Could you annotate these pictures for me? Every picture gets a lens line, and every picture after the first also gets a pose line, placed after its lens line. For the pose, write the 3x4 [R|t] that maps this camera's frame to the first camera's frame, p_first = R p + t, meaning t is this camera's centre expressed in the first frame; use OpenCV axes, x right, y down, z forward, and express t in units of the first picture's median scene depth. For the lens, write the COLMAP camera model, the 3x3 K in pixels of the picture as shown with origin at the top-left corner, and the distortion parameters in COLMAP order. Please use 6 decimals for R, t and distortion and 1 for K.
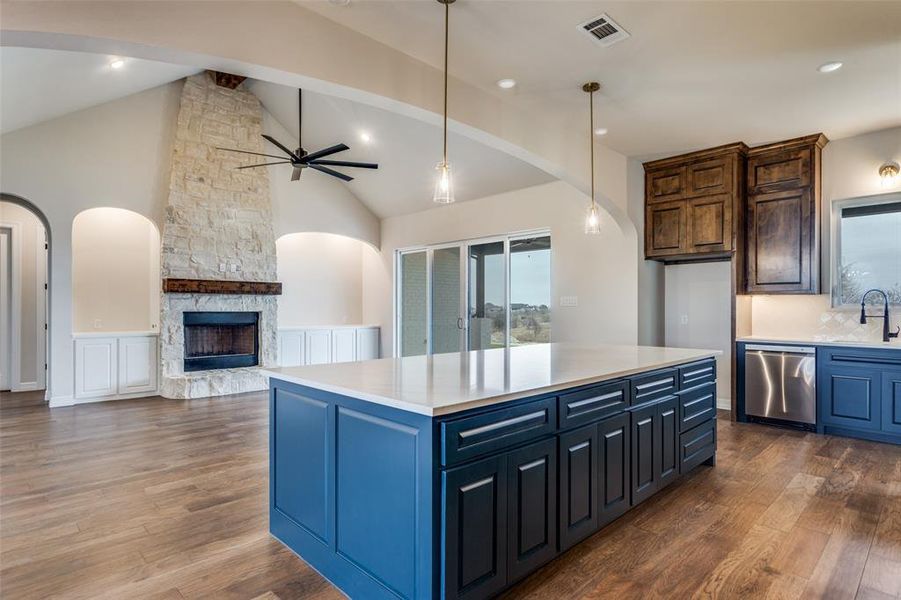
lens RADIAL K [[482.8, 0, 440.9], [0, 482.8, 305.4], [0, 0, 1]] dist [-0.002664, 0.001565]
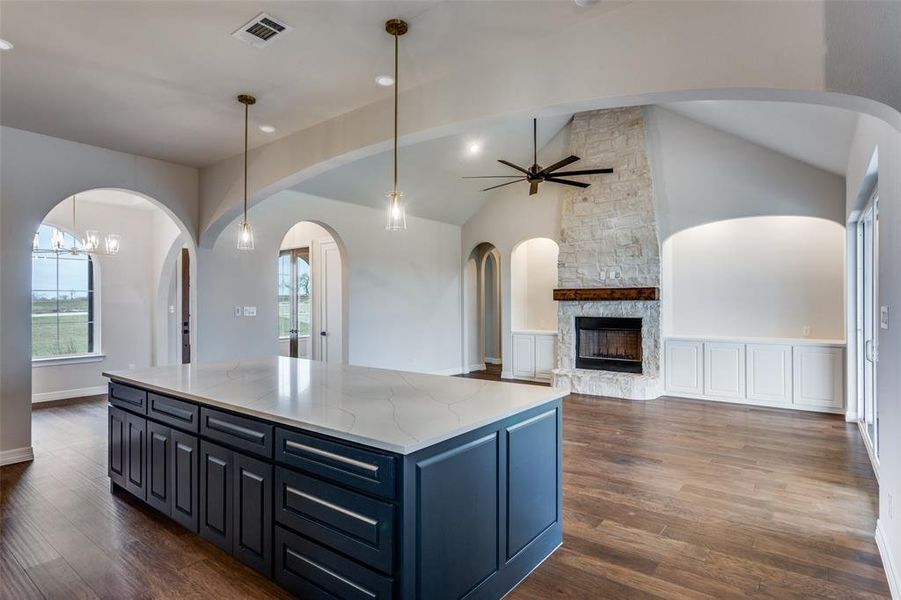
lens RADIAL K [[482.8, 0, 449.9], [0, 482.8, 298.3], [0, 0, 1]] dist [-0.002664, 0.001565]
pose [[0.167641, -0.013618, -0.985754, 0.574914], [0.005246, 0.999903, -0.012922, -0.017909], [0.985834, -0.003005, 0.167696, 0.519165]]
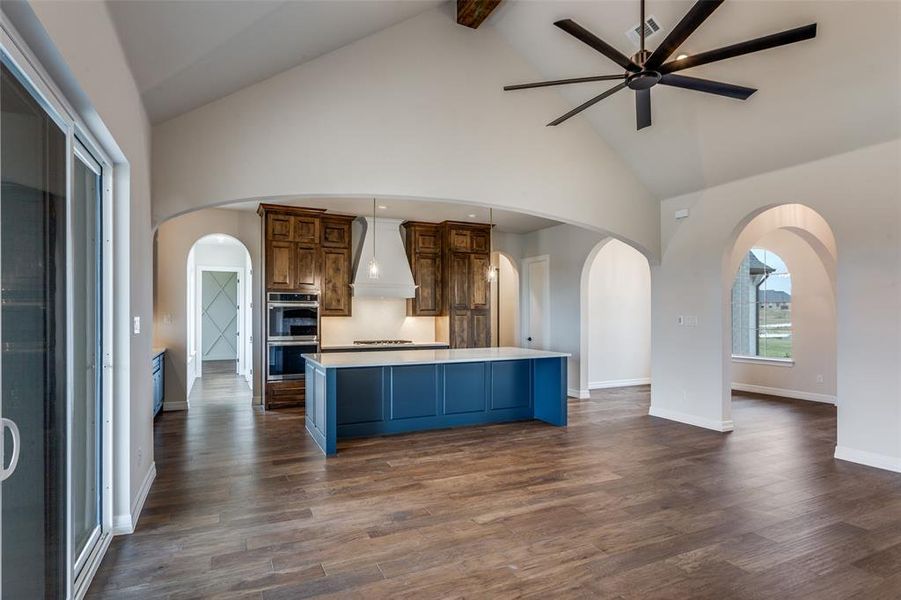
lens RADIAL K [[482.8, 0, 451.3], [0, 482.8, 312.1], [0, 0, 1]] dist [-0.002664, 0.001565]
pose [[-0.954917, -0.000216, 0.296872, -0.193258], [-0.001754, 0.999986, -0.004914, -0.020183], [-0.296867, -0.005213, -0.954905, 1.292024]]
